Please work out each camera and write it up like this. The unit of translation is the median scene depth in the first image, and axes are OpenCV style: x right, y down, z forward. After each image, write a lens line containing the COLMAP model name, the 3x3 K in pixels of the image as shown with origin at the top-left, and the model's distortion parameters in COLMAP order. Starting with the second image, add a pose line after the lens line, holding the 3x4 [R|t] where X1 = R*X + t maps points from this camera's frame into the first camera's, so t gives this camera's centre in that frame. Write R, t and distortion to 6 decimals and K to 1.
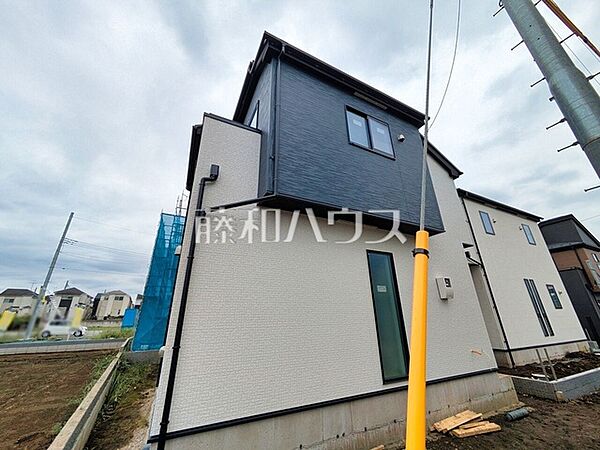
lens RADIAL K [[238.2, 0, 301.9], [0, 238.2, 222.3], [0, 0, 1]] dist [-0.001016, 0.000159]
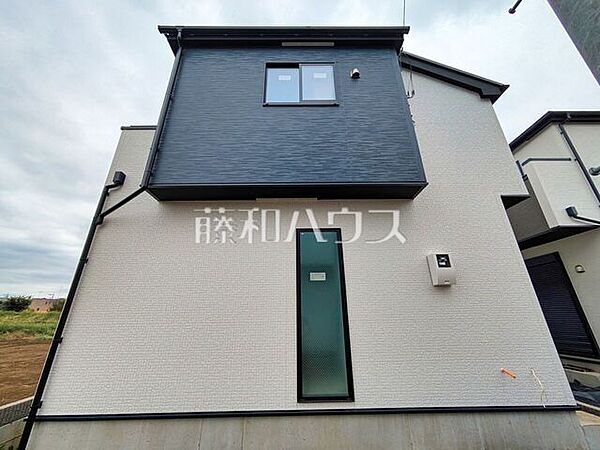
lens RADIAL K [[232.2, 0, 298.1], [0, 232.2, 222.0], [0, 0, 1]] dist [0.000368, 0.000474]
pose [[0.894325, -0.154692, -0.419826, 0.546669], [0.164697, 0.986264, -0.012563, 0.092984], [0.416003, -0.057909, 0.907518, 0.269940]]
